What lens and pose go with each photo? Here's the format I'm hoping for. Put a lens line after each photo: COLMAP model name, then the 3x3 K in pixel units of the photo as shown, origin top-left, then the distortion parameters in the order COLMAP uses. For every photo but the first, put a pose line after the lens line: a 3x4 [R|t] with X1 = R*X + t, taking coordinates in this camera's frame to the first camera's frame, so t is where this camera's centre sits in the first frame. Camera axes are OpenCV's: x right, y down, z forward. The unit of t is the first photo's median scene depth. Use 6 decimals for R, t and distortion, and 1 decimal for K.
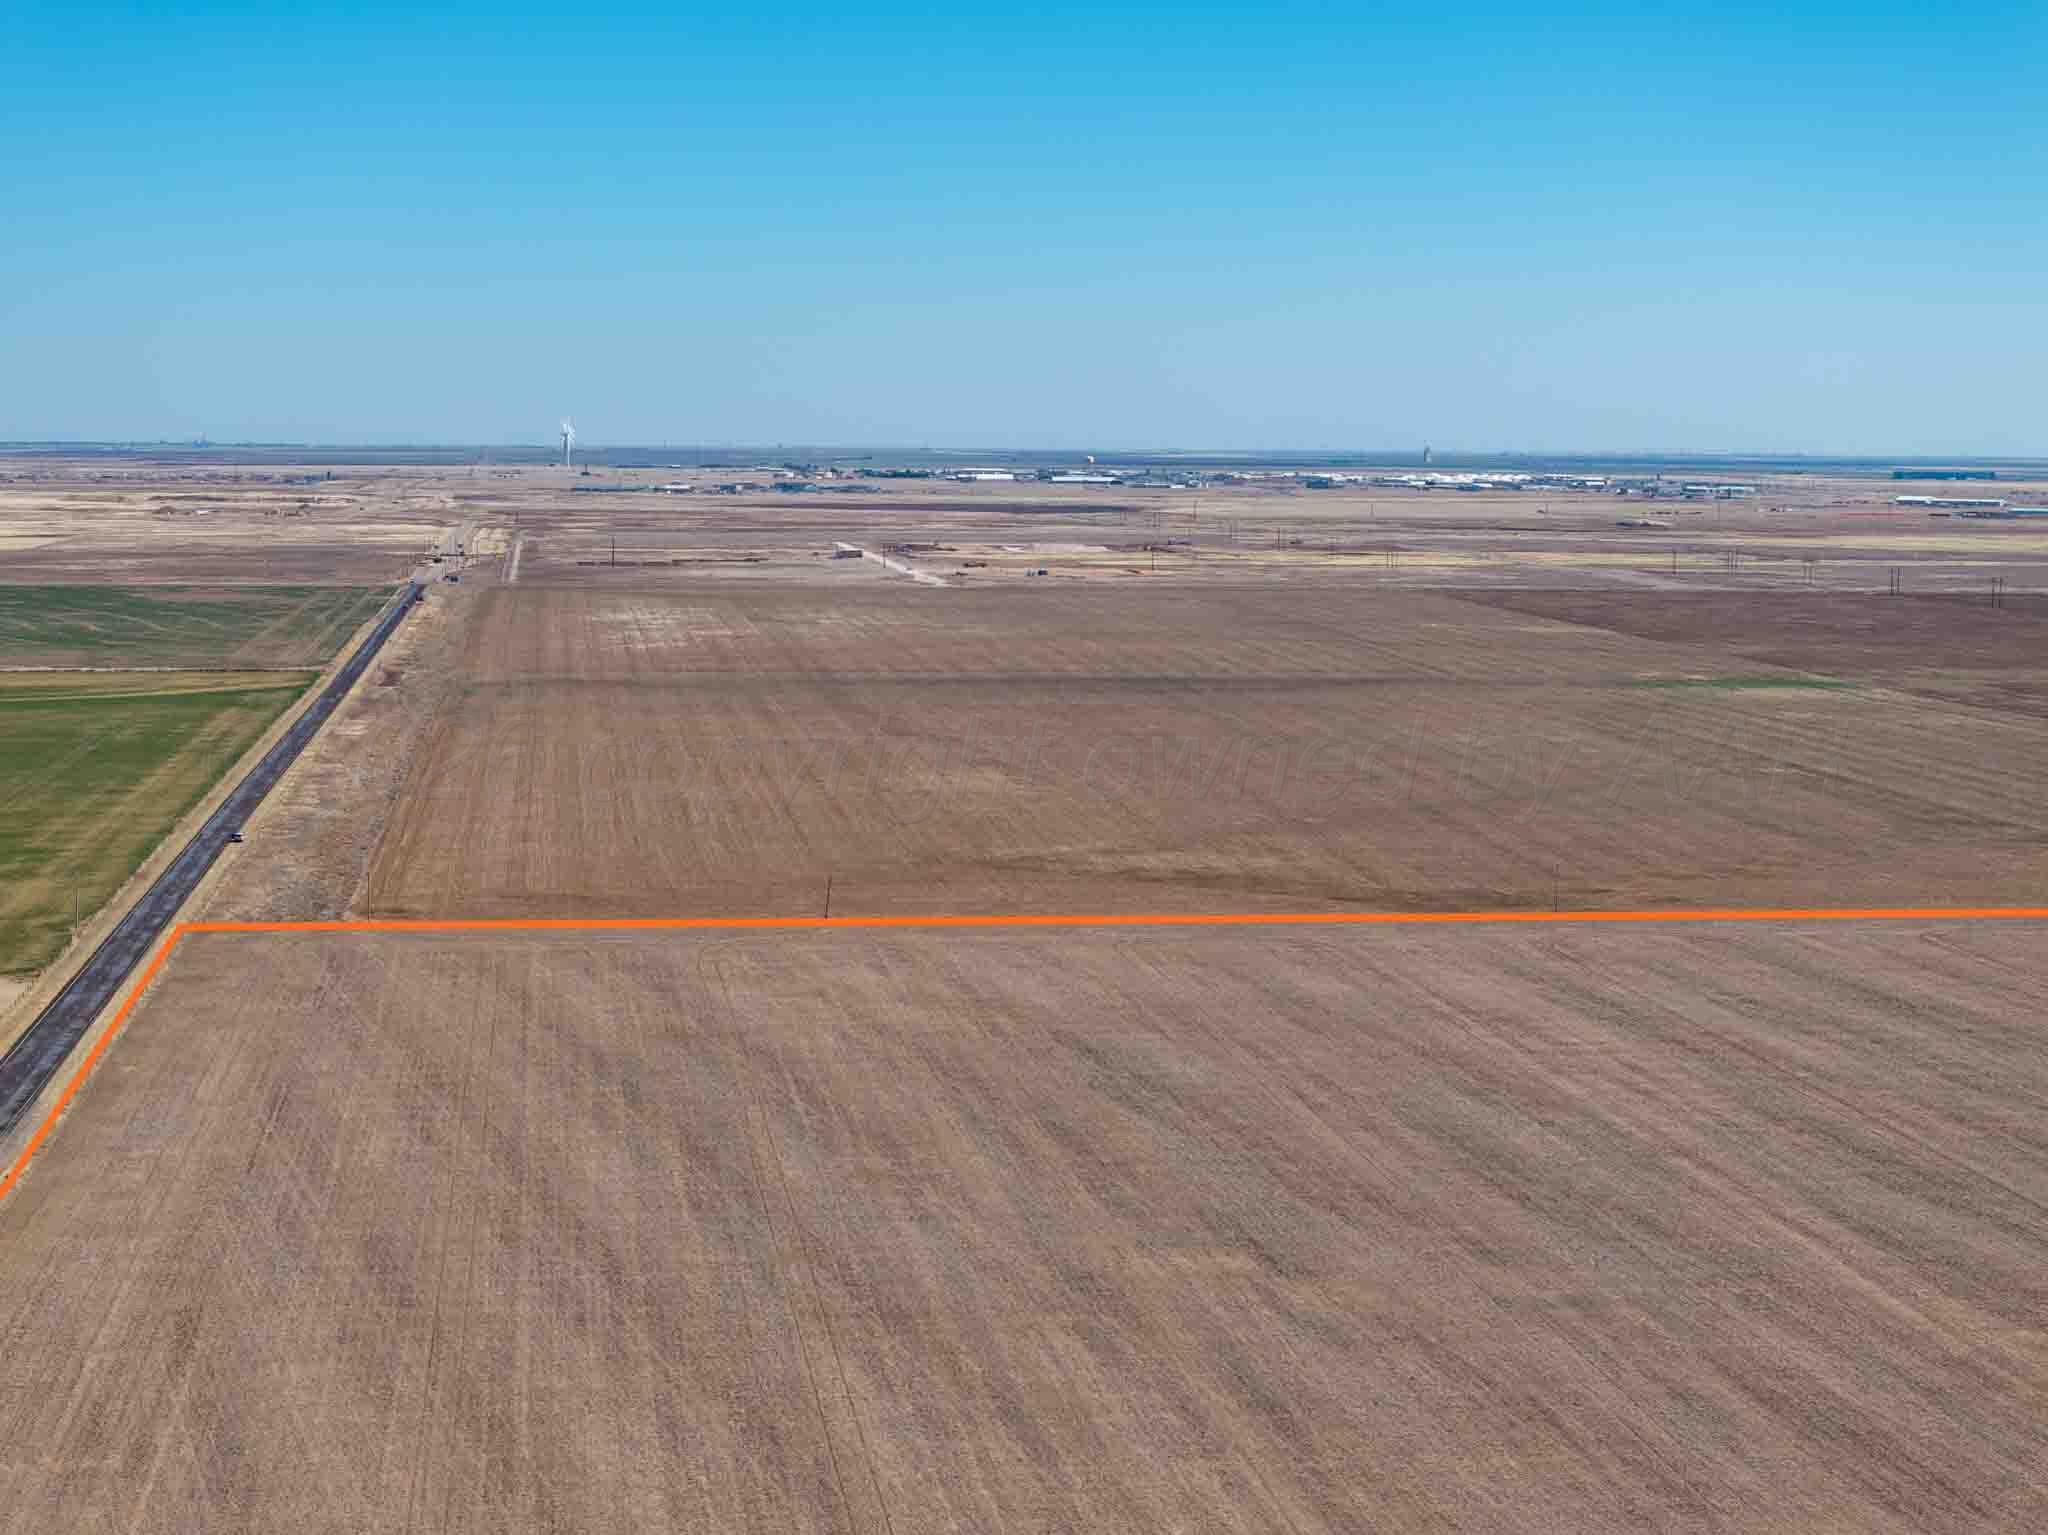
lens RADIAL K [[4218.3, 0, 1024.0], [0, 4218.3, 767.5], [0, 0, 1]] dist [-0.136193, 0.825877]
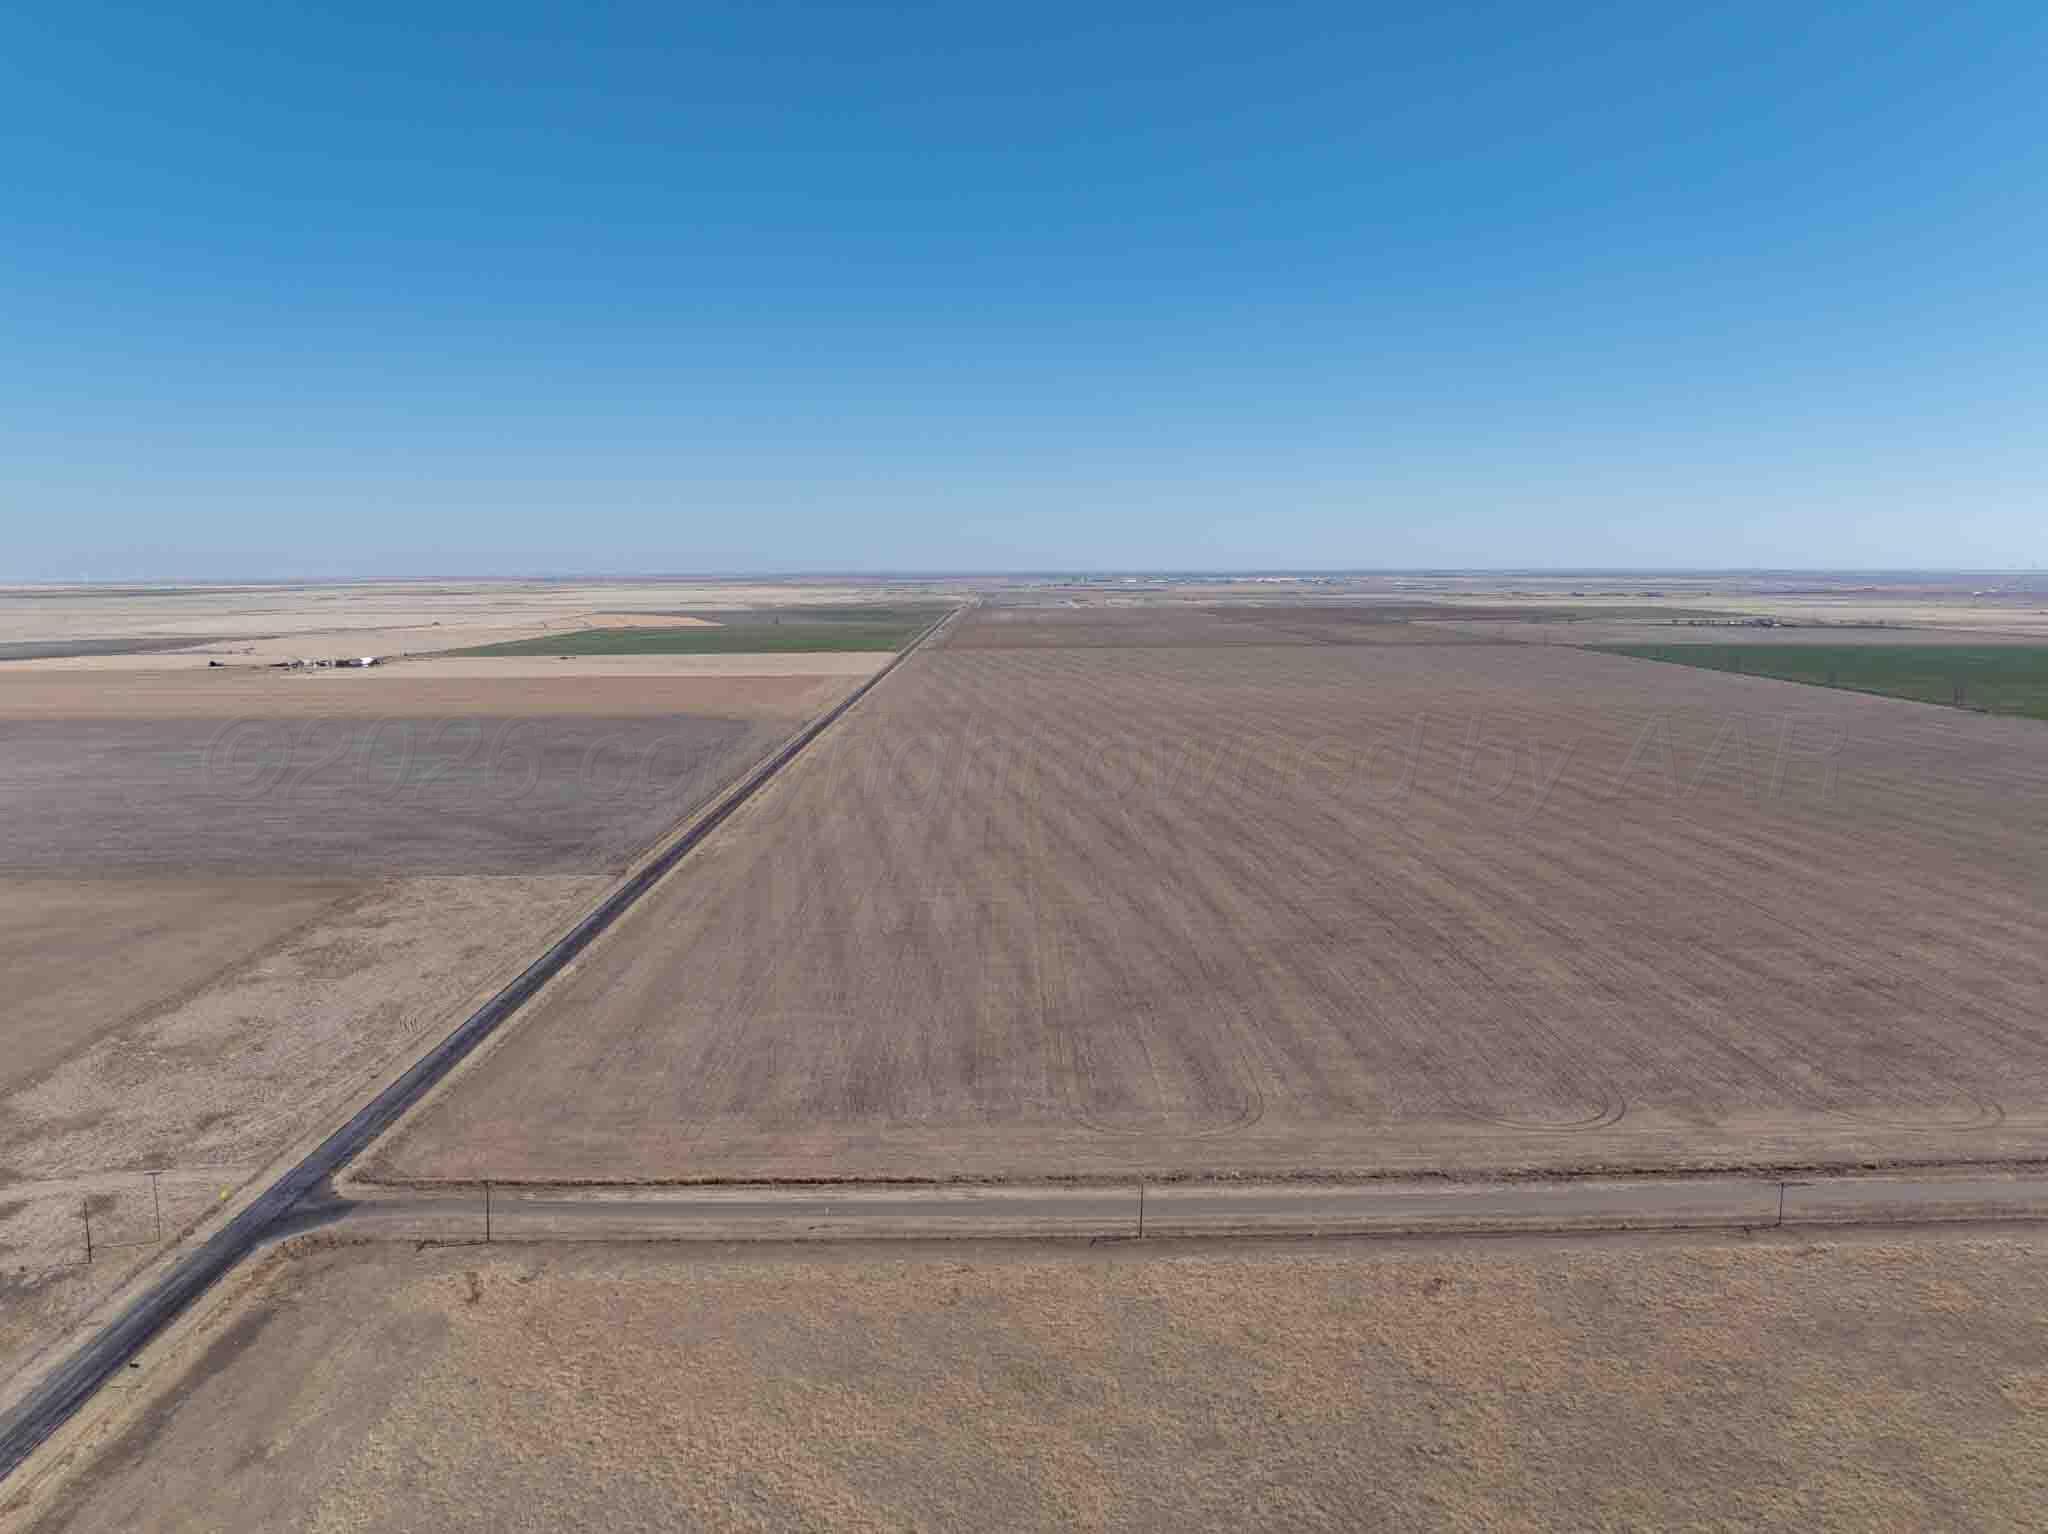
lens RADIAL K [[1430.9, 0, 1024.0], [0, 1430.9, 767.0], [0, 0, 1]] dist [-0.036508, 0.001652]
pose [[0.995124, 0.005131, -0.098500, 0.068676], [0.000842, 0.998168, 0.060504, 0.028792], [0.098630, -0.060292, 0.993296, -0.444246]]
